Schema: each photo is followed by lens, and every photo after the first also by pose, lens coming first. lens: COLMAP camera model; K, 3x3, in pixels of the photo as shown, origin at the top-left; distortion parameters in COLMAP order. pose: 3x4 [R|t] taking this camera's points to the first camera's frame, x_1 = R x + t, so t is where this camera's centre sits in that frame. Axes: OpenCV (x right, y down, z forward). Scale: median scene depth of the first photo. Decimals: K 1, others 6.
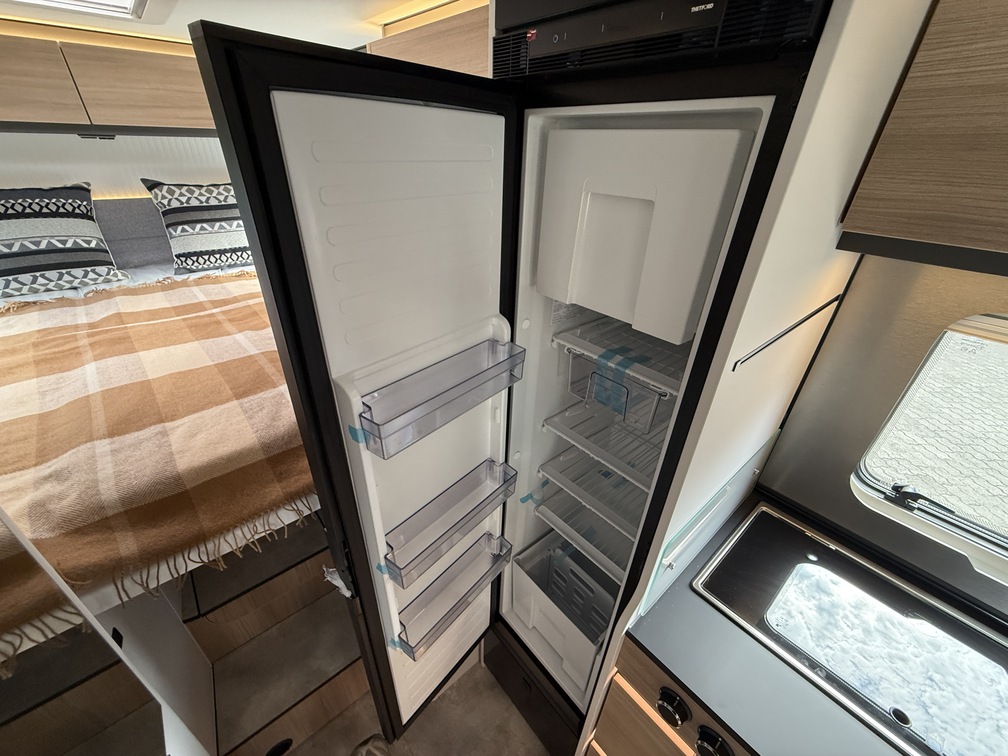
lens RADIAL K [[401.2, 0, 499.3], [0, 401.2, 377.8], [0, 0, 1]] dist [-0.000014, 0.000130]
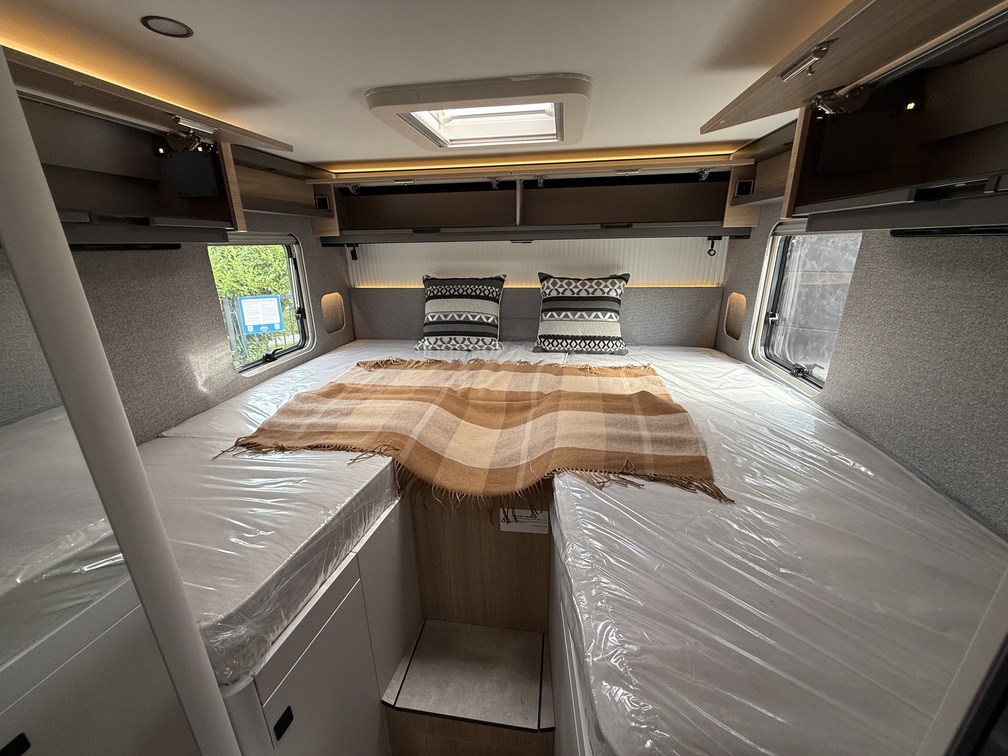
lens RADIAL K [[401.2, 0, 499.3], [0, 401.2, 377.8], [0, 0, 1]] dist [-0.000014, 0.000130]
pose [[0.658665, 0.202737, -0.724609, -0.051966], [-0.349184, 0.935398, -0.055692, -0.114276], [0.666507, 0.289704, 0.686906, 0.228860]]
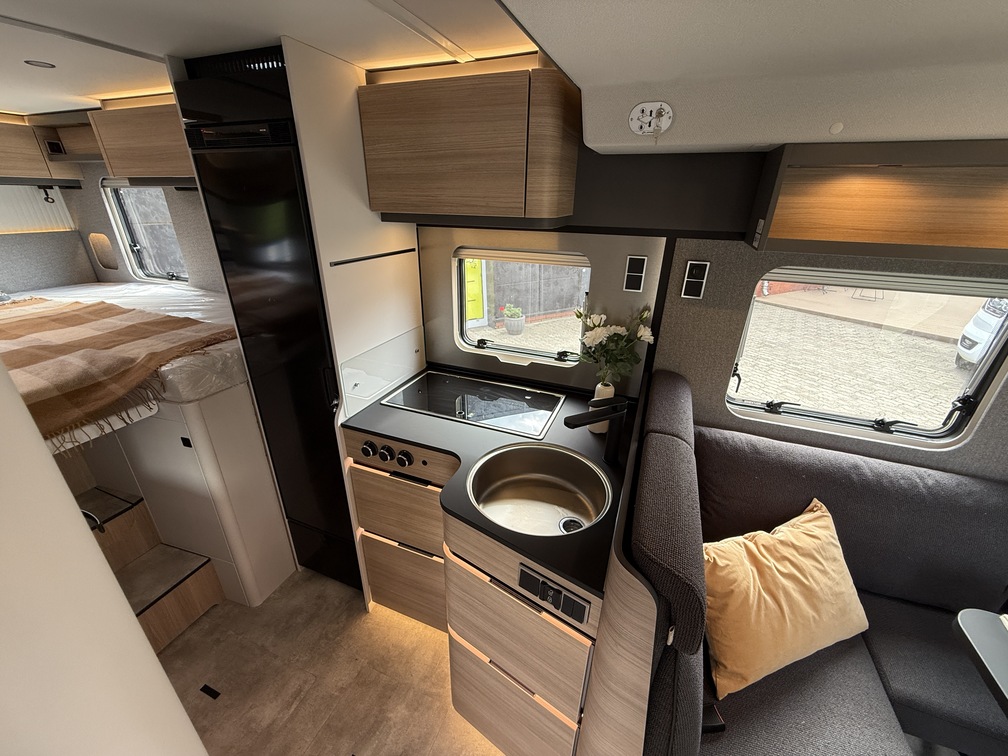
lens RADIAL K [[401.2, 0, 499.3], [0, 401.2, 377.8], [0, 0, 1]] dist [-0.000014, 0.000130]
pose [[0.882455, -0.204283, 0.423724, 0.101924], [0.245151, 0.968503, -0.043628, 0.328170], [-0.401465, 0.142376, 0.904740, -0.499766]]
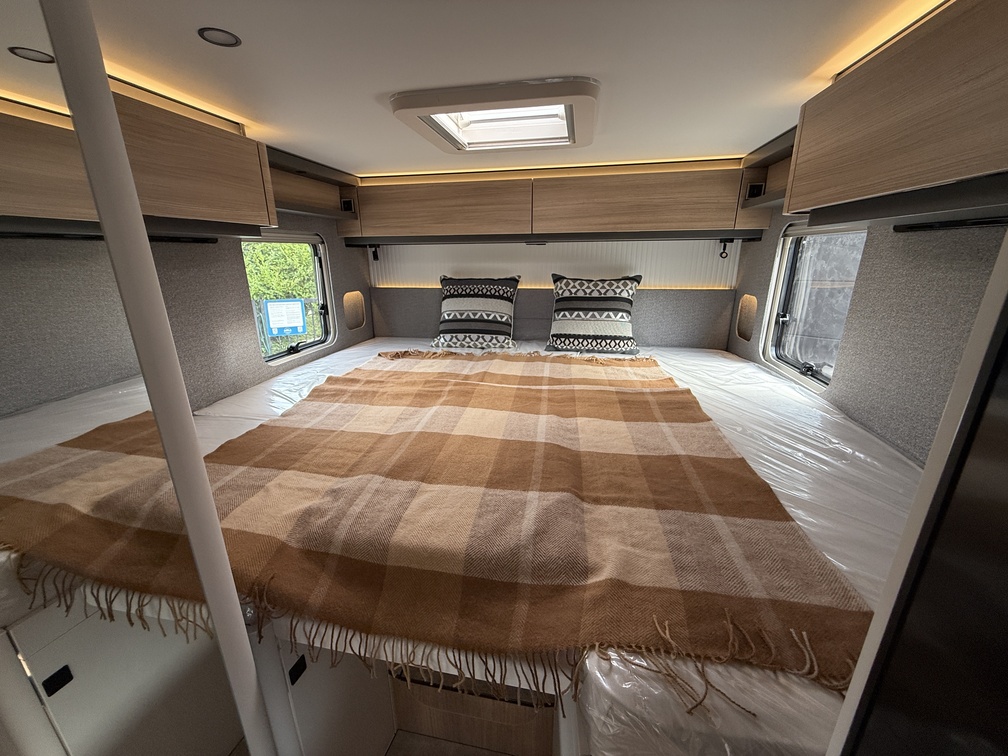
lens RADIAL K [[401.2, 0, 499.3], [0, 401.2, 377.8], [0, 0, 1]] dist [-0.000014, 0.000130]
pose [[0.624298, 0.199262, -0.755346, -0.008588], [-0.371514, 0.926308, -0.062696, -0.077554], [0.687190, 0.319762, 0.652321, 0.226375]]
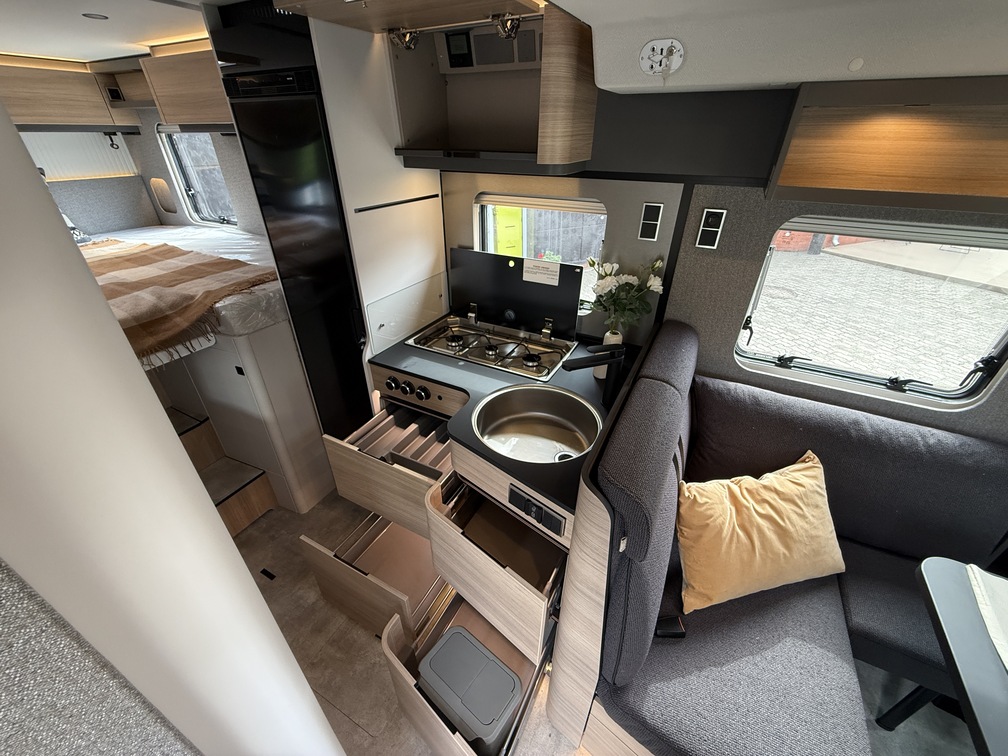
lens RADIAL K [[401.2, 0, 499.3], [0, 401.2, 377.8], [0, 0, 1]] dist [-0.000014, 0.000130]
pose [[0.927555, -0.214336, 0.306107, 0.136999], [0.207395, 0.976685, 0.055433, 0.357626], [-0.310851, 0.012068, 0.950382, -0.581451]]
